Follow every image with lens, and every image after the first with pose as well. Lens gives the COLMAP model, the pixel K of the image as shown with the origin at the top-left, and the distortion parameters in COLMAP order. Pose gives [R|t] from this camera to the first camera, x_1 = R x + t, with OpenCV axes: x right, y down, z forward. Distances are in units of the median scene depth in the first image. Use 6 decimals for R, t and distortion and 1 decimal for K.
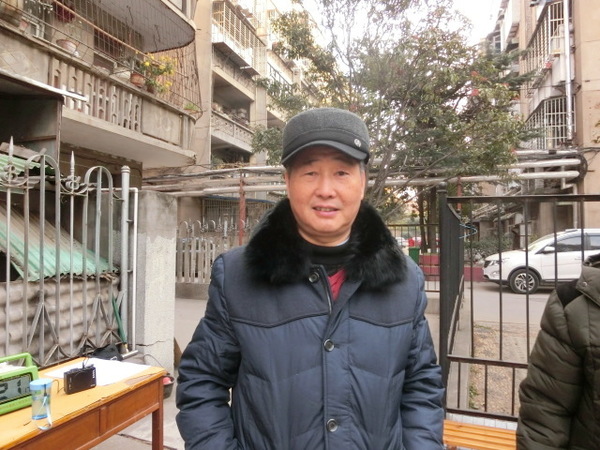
lens RADIAL K [[413.8, 0, 301.8], [0, 413.8, 226.2], [0, 0, 1]] dist [-0.034545, 0.006578]
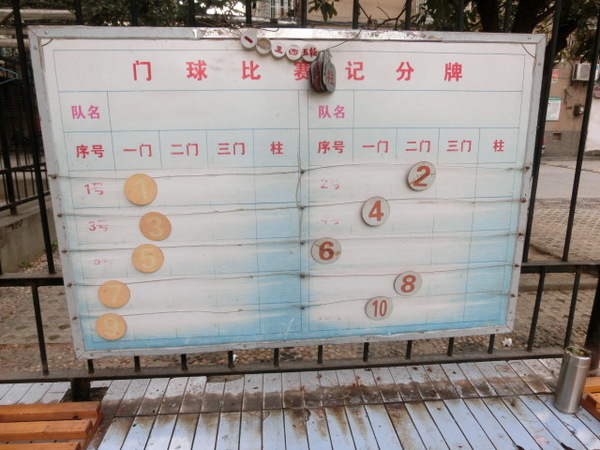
lens RADIAL K [[413.8, 0, 301.8], [0, 413.8, 226.2], [0, 0, 1]] dist [-0.034545, 0.006578]
pose [[0.888966, -0.108853, 0.444849, 0.198064], [-0.012971, 0.964969, 0.262045, 0.028155], [-0.457789, -0.238719, 0.856412, 0.040076]]
